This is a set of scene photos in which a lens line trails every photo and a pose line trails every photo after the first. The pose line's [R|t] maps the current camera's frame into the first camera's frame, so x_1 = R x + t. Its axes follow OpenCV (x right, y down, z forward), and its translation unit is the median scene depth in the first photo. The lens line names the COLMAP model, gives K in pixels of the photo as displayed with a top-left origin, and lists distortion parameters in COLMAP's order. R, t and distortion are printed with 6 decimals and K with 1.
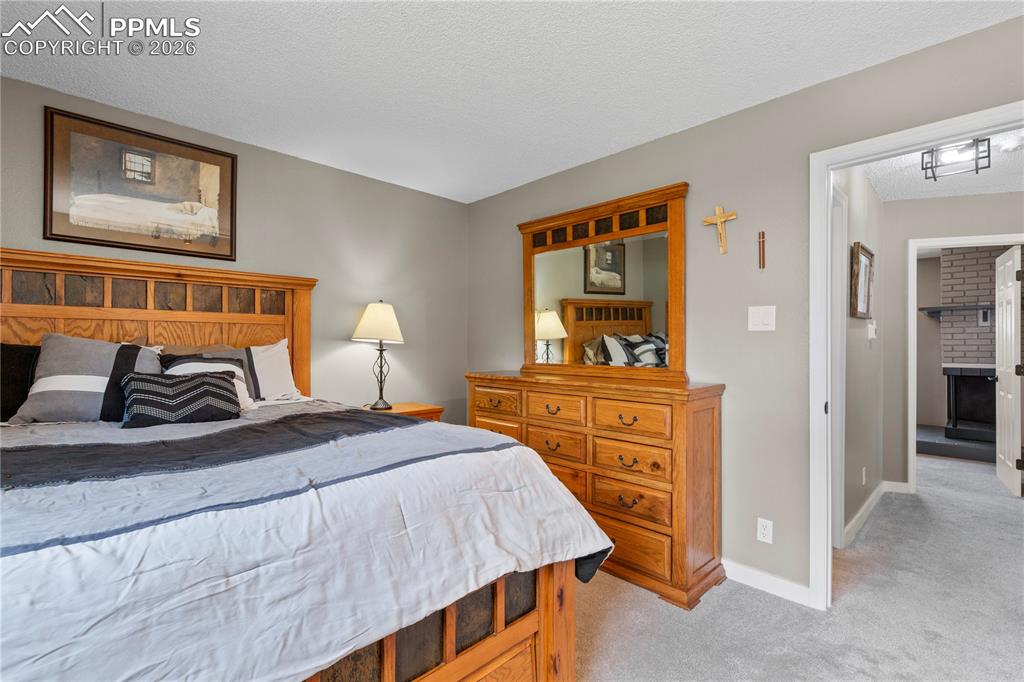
lens RADIAL K [[439.7, 0, 507.5], [0, 439.7, 347.1], [0, 0, 1]] dist [-0.000423, 0.000053]
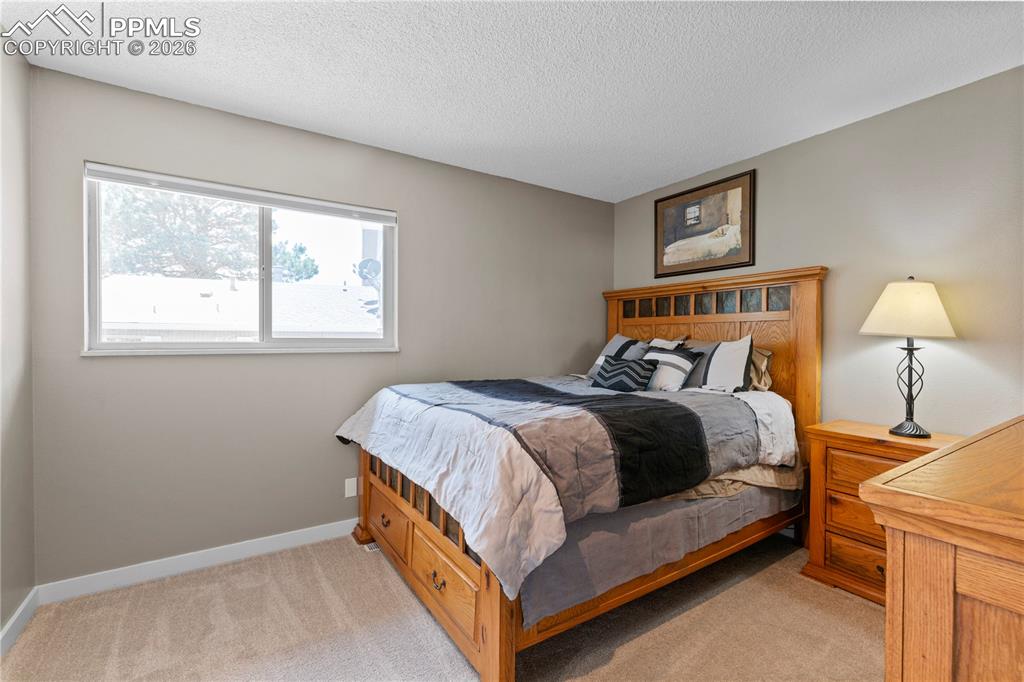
lens RADIAL K [[439.7, 0, 506.8], [0, 439.7, 337.9], [0, 0, 1]] dist [-0.000423, 0.000053]
pose [[-0.163236, 0.006888, -0.986563, 0.641954], [0.003164, 0.999974, 0.006458, -0.023054], [0.986582, -0.002067, -0.163254, 0.623011]]
